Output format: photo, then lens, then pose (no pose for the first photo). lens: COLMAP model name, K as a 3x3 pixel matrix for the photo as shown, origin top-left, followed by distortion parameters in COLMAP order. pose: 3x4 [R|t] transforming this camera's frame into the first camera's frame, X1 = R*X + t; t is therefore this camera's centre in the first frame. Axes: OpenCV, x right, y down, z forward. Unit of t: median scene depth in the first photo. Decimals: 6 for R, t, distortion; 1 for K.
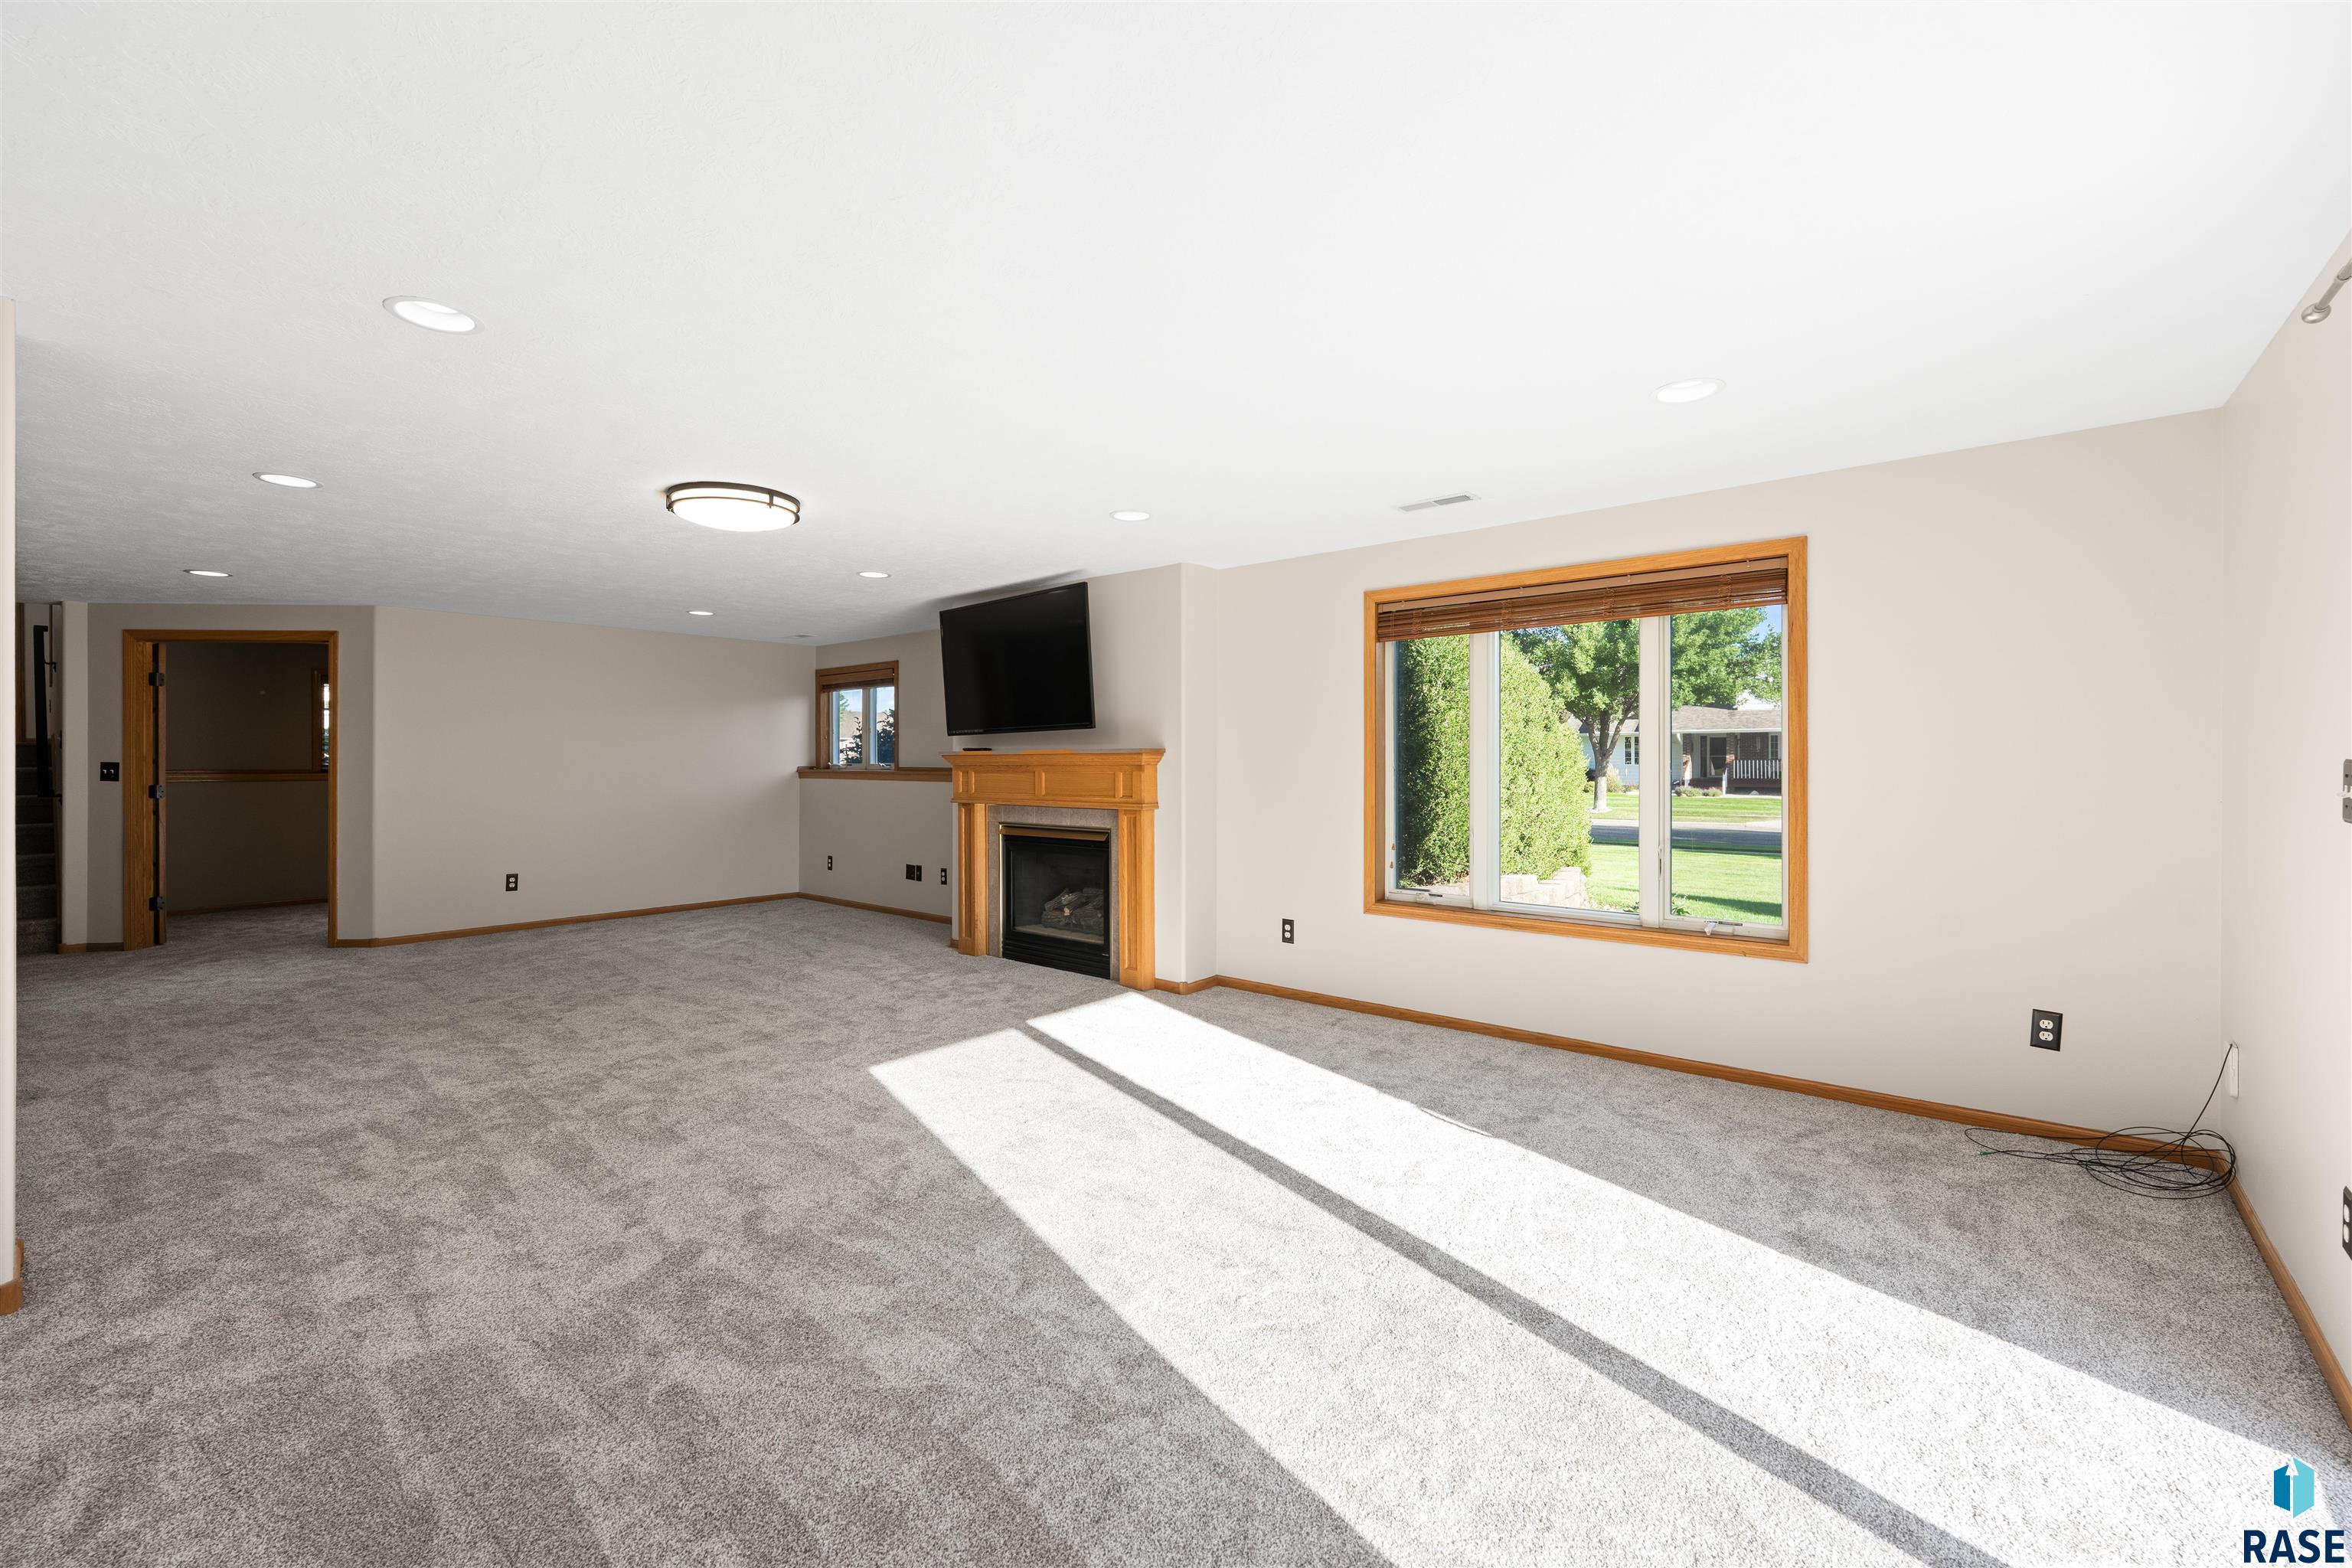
lens RADIAL K [[965.6, 0, 1168.3], [0, 965.6, 754.1], [0, 0, 1]] dist [-0.002644, -0.000486]
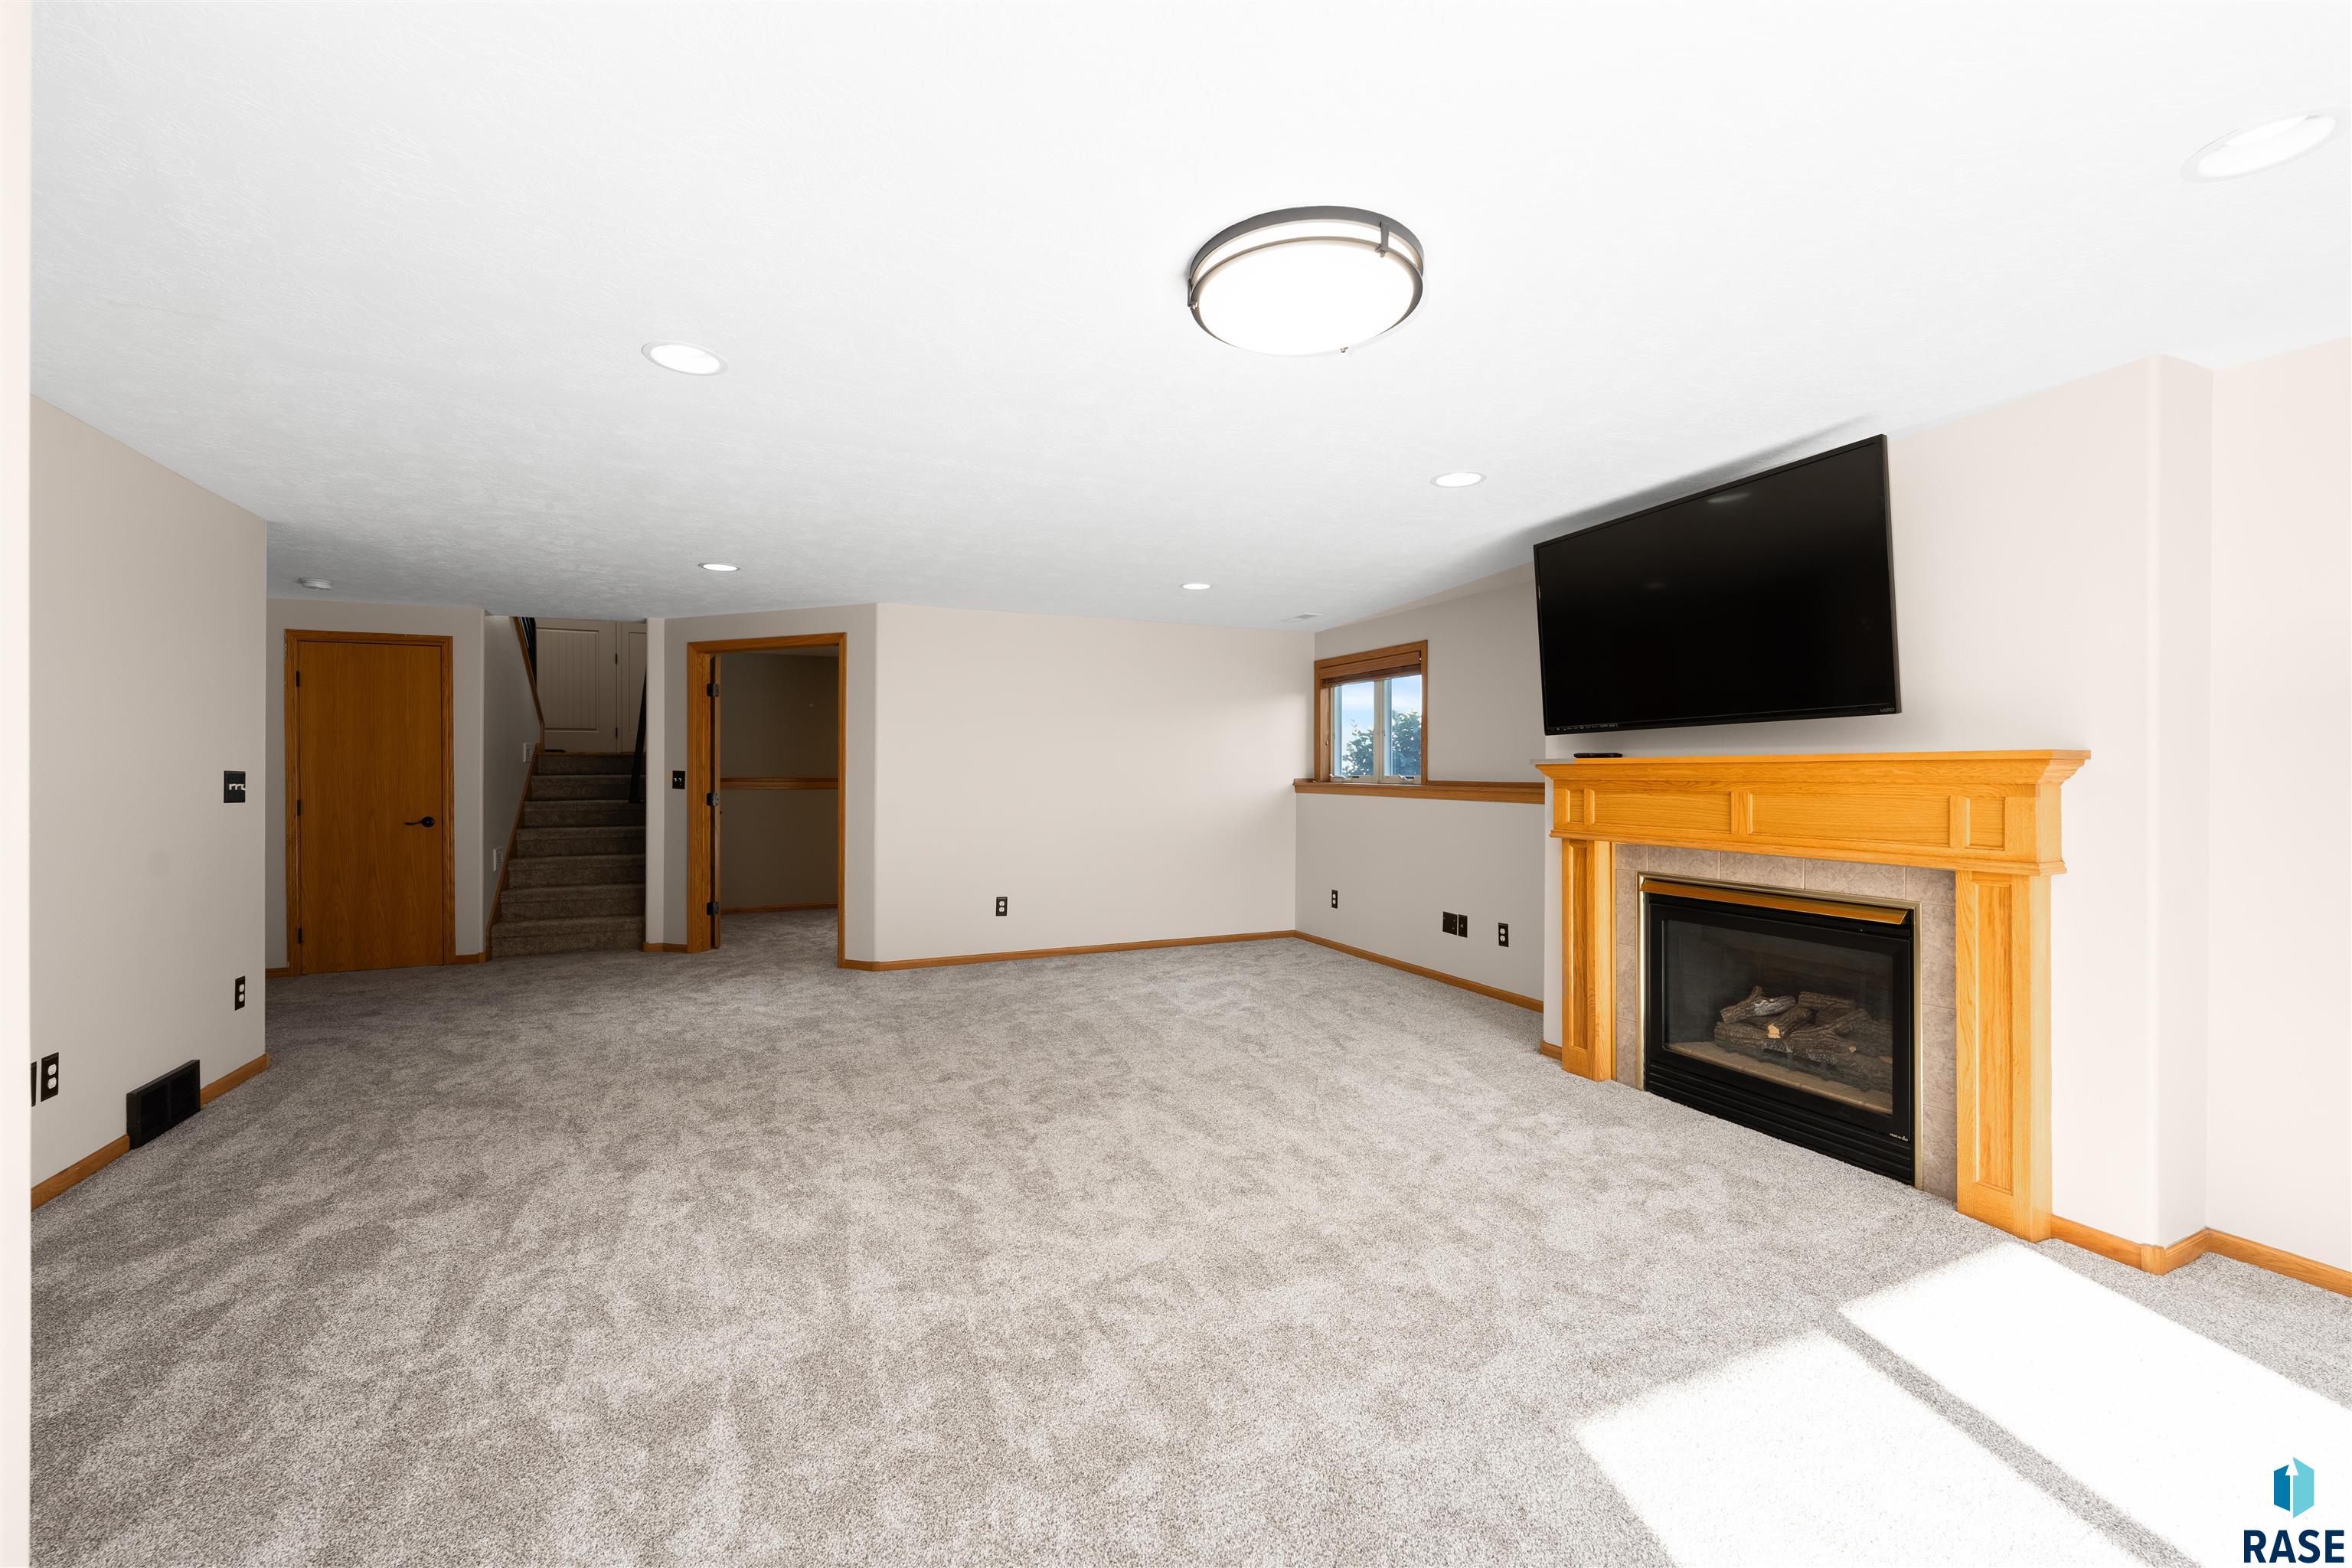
lens RADIAL K [[965.6, 0, 1168.3], [0, 965.6, 754.1], [0, 0, 1]] dist [-0.002644, -0.000486]
pose [[0.899772, -0.004033, -0.436343, -0.175106], [-0.000811, 0.999940, -0.010915, 0.001425], [0.436361, 0.010176, 0.899714, 0.303875]]
